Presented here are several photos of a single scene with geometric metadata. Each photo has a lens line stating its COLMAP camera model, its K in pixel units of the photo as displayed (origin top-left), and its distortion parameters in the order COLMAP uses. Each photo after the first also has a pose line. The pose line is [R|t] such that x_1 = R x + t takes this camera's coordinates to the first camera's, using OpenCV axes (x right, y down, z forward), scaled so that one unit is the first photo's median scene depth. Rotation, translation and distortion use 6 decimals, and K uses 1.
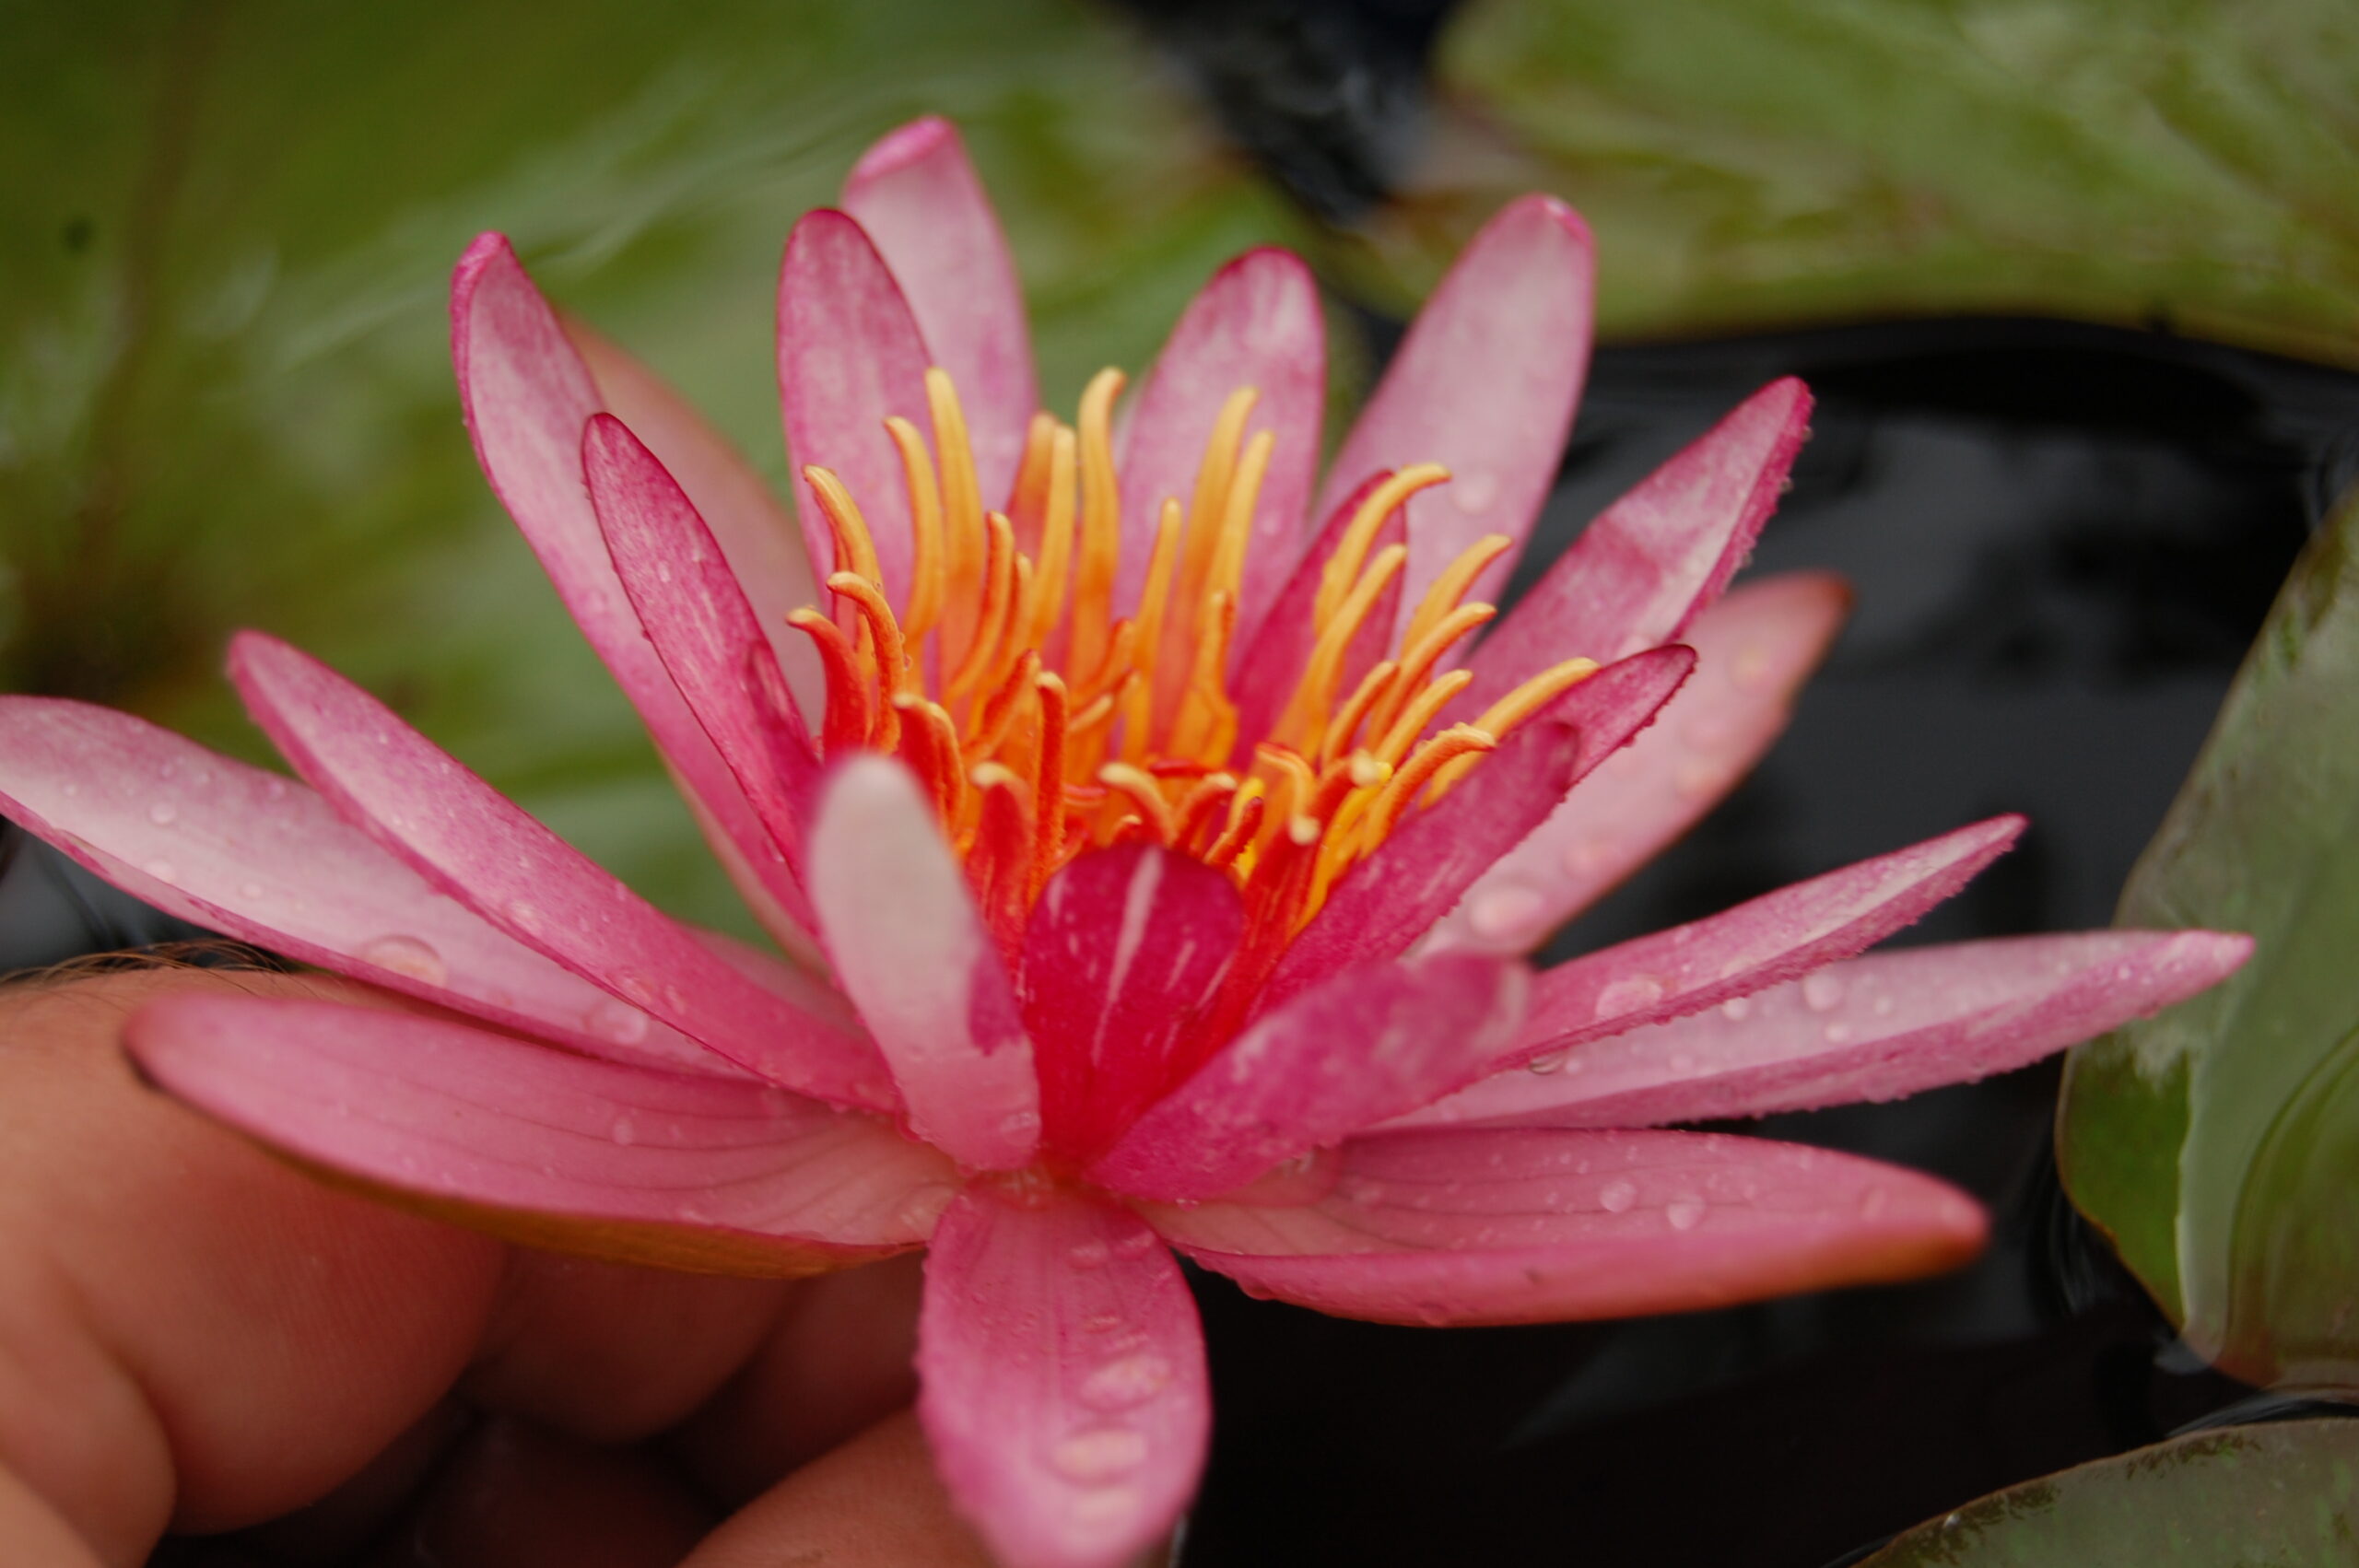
lens RADIAL K [[5220.5, 0, 1183.0], [0, 5220.5, 789.7], [0, 0, 1]] dist [-0.104521, 0.000000]
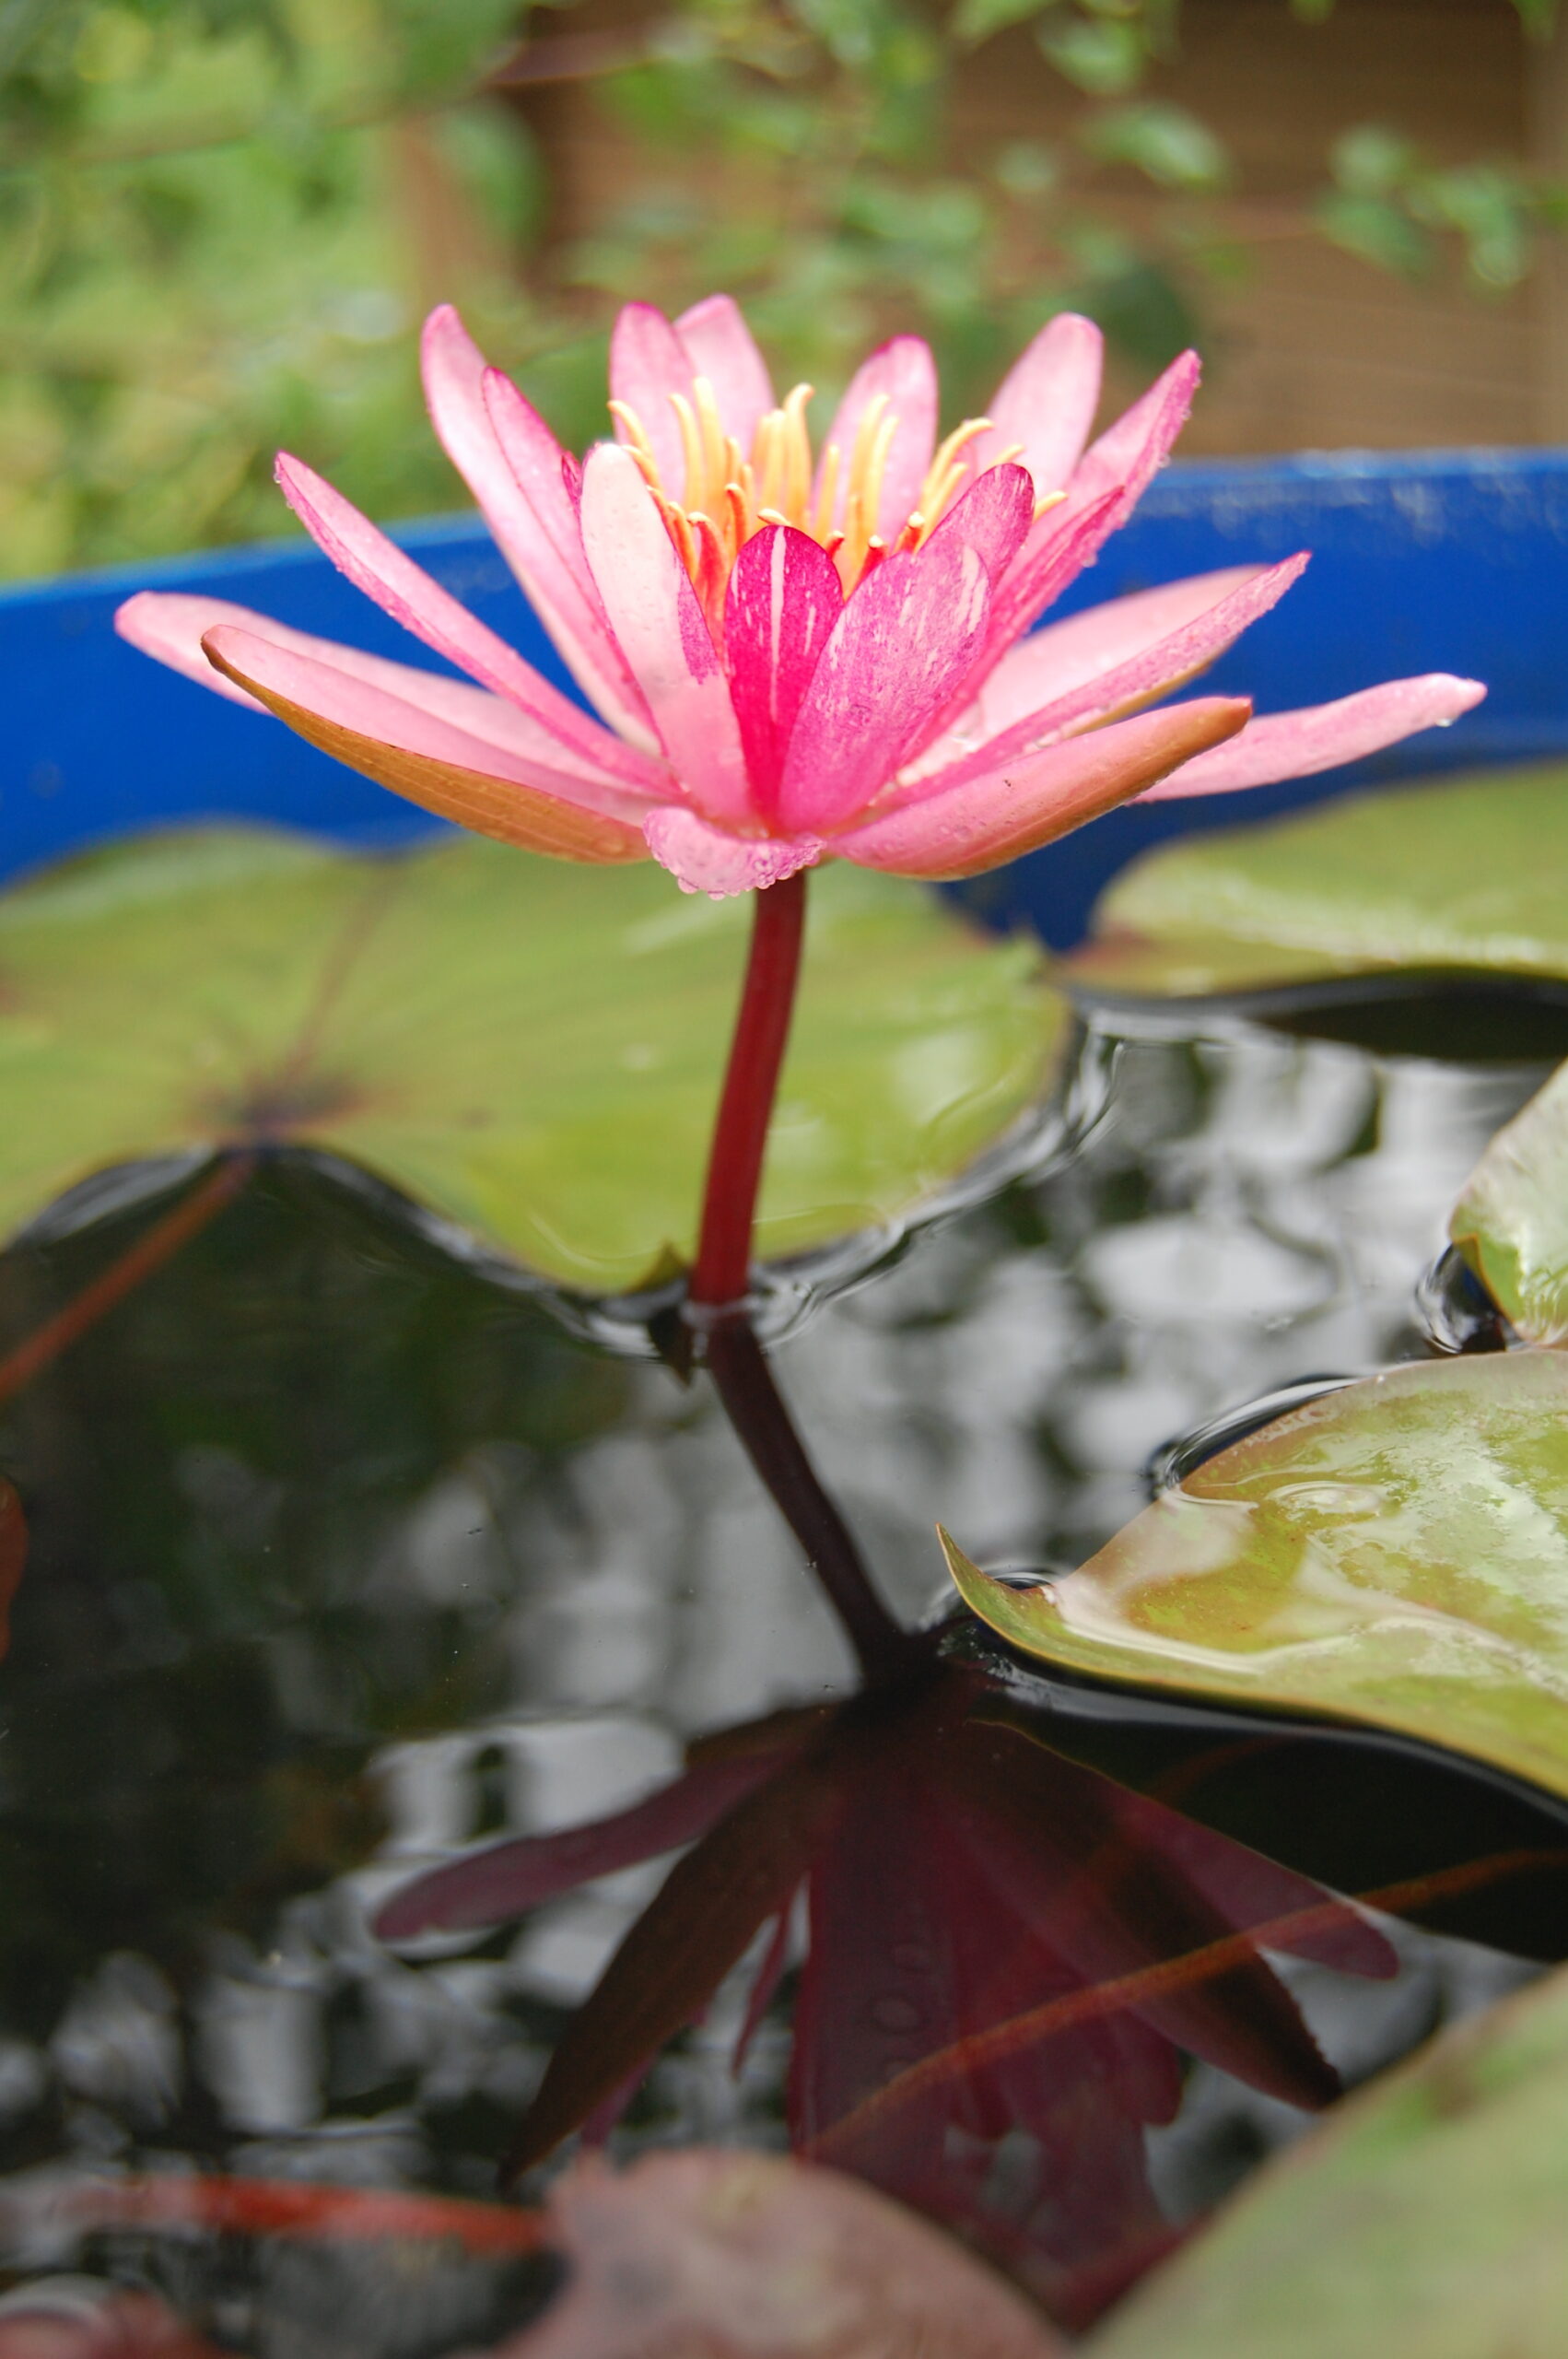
lens RADIAL K [[3741.4, 0, 775.8], [0, 3741.4, 1173.0], [0, 0, 1]] dist [-0.100667, 0.000000]
pose [[0.992339, -0.014404, -0.122699, 0.128225], [-0.000990, 0.992221, -0.124488, 0.341778], [0.123538, 0.123656, 0.984605, -0.188724]]
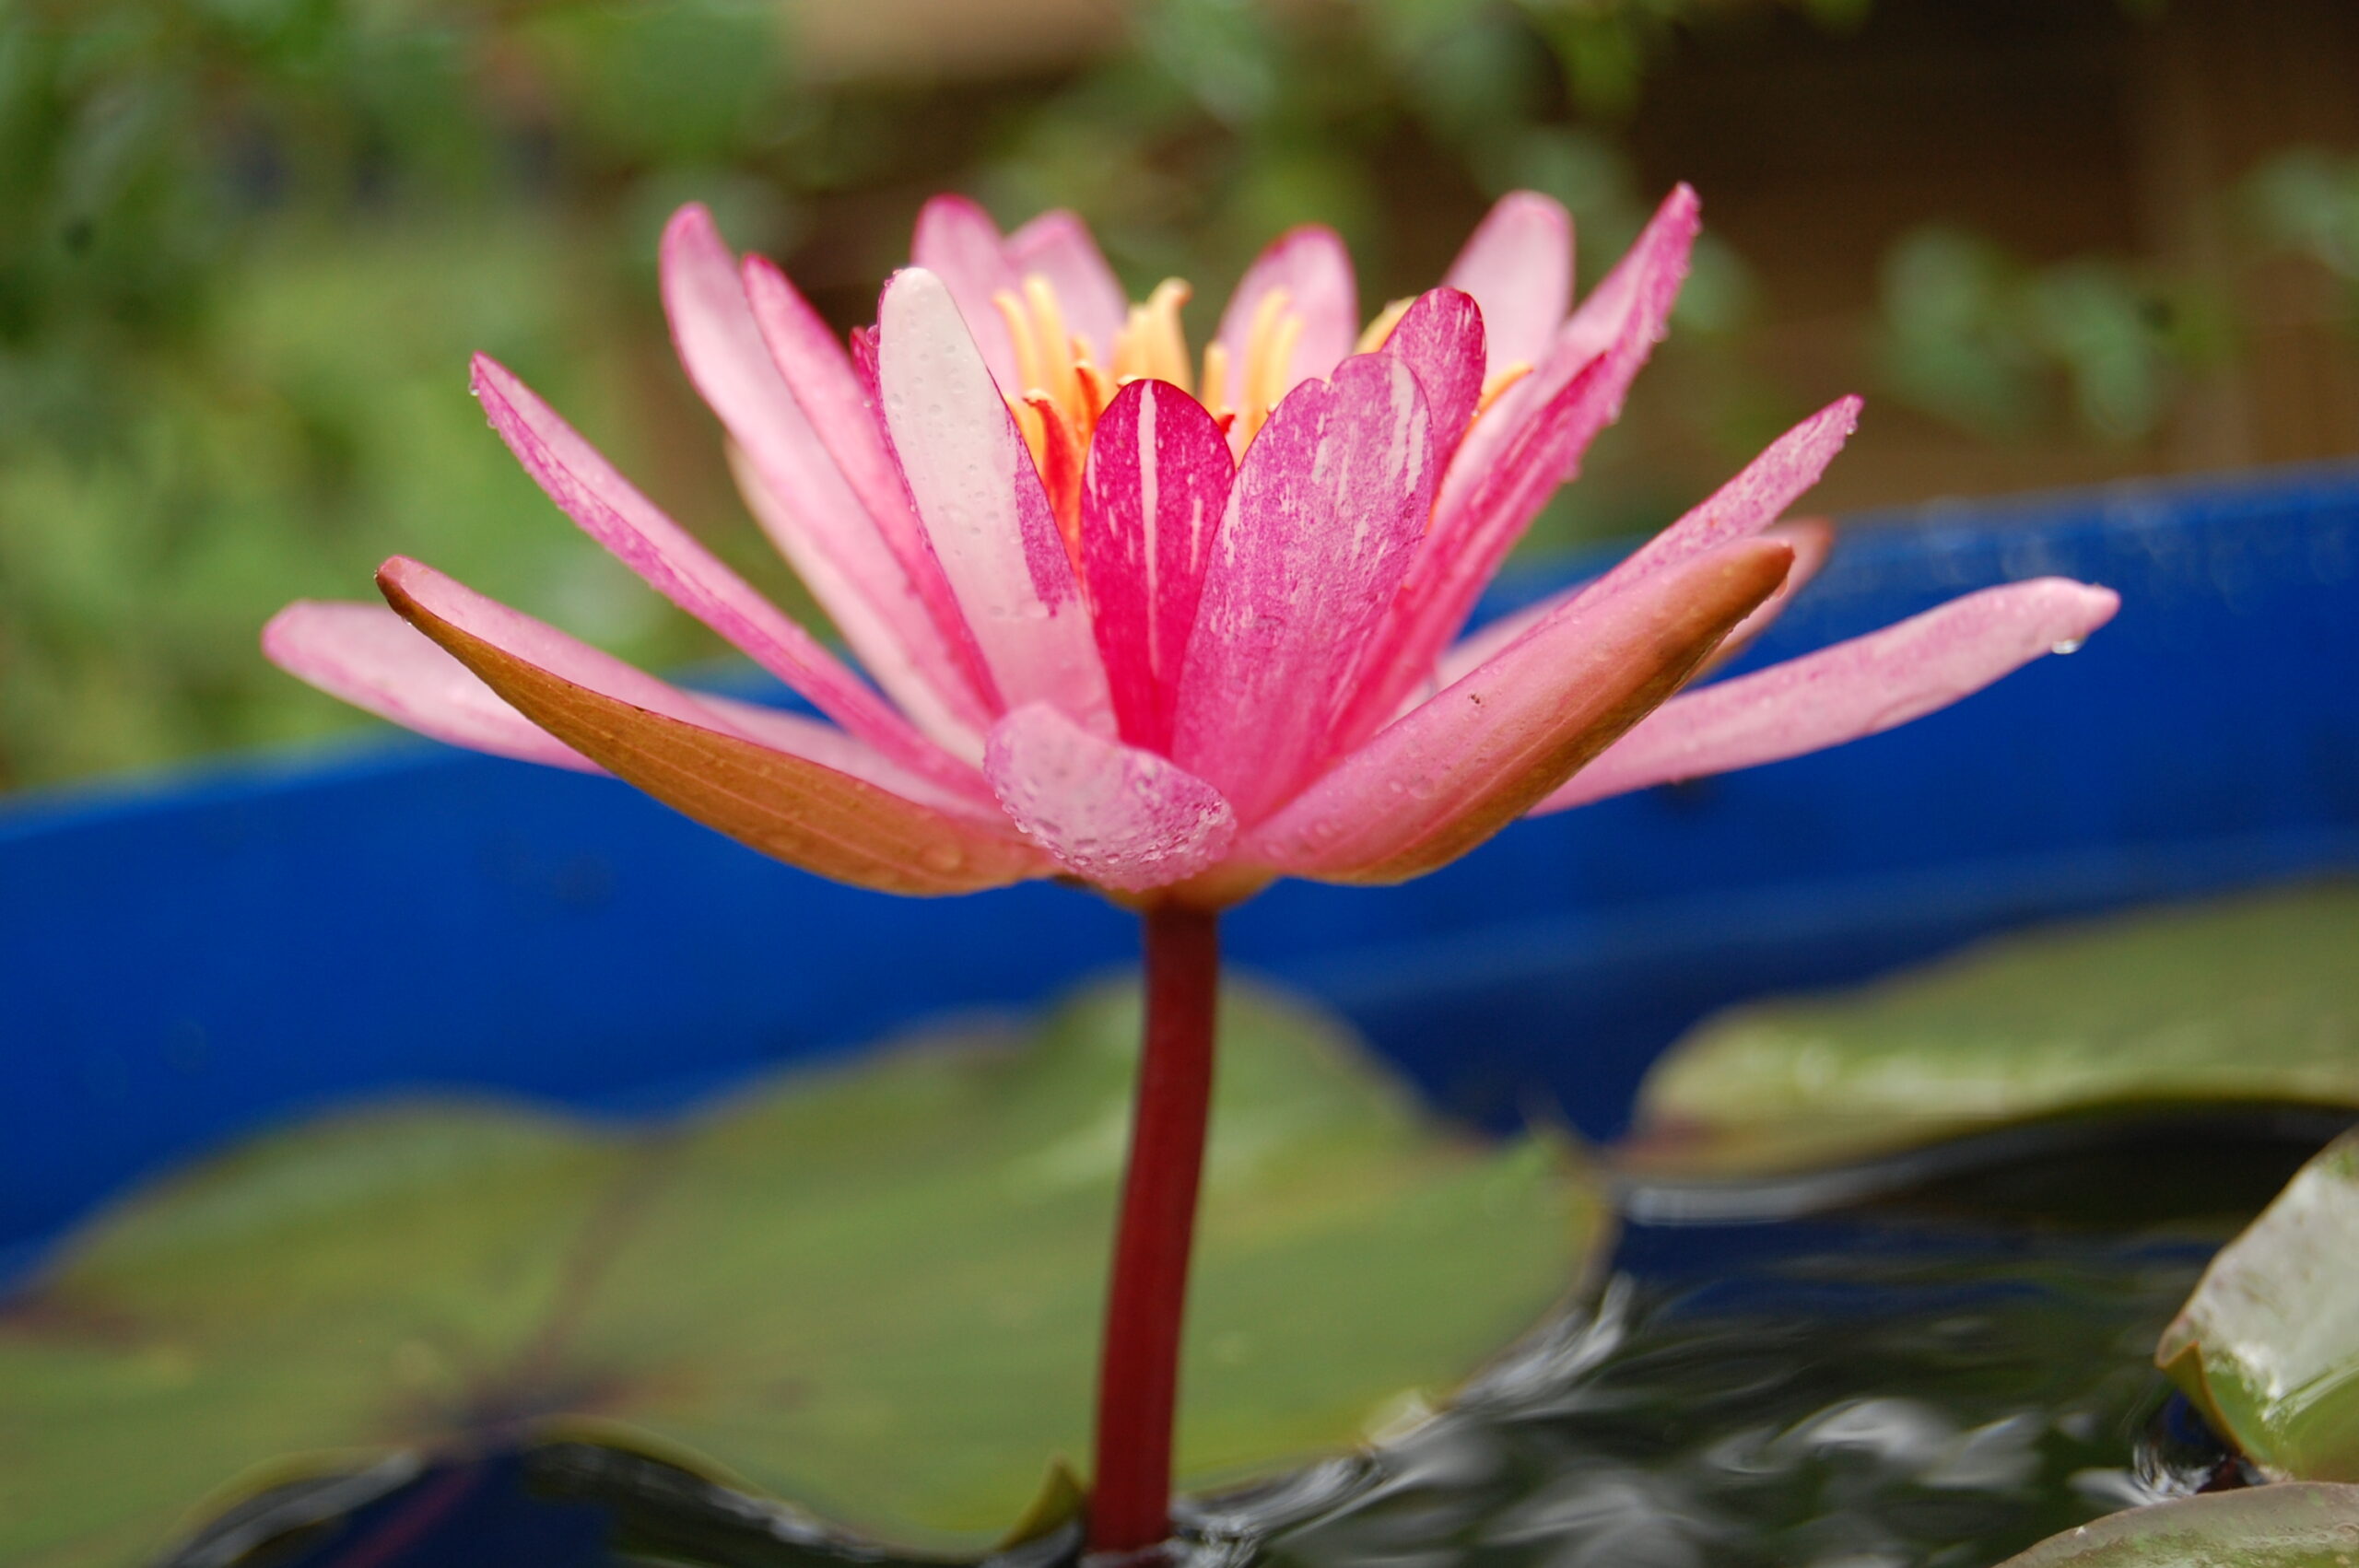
lens RADIAL K [[5220.5, 0, 1177.6], [0, 5220.5, 803.3], [0, 0, 1]] dist [-0.104521, 0.000000]
pose [[0.988212, -0.100895, -0.115144, 0.126799], [0.053823, 0.933064, -0.355662, 0.514669], [0.143321, 0.345272, 0.927495, -0.161024]]
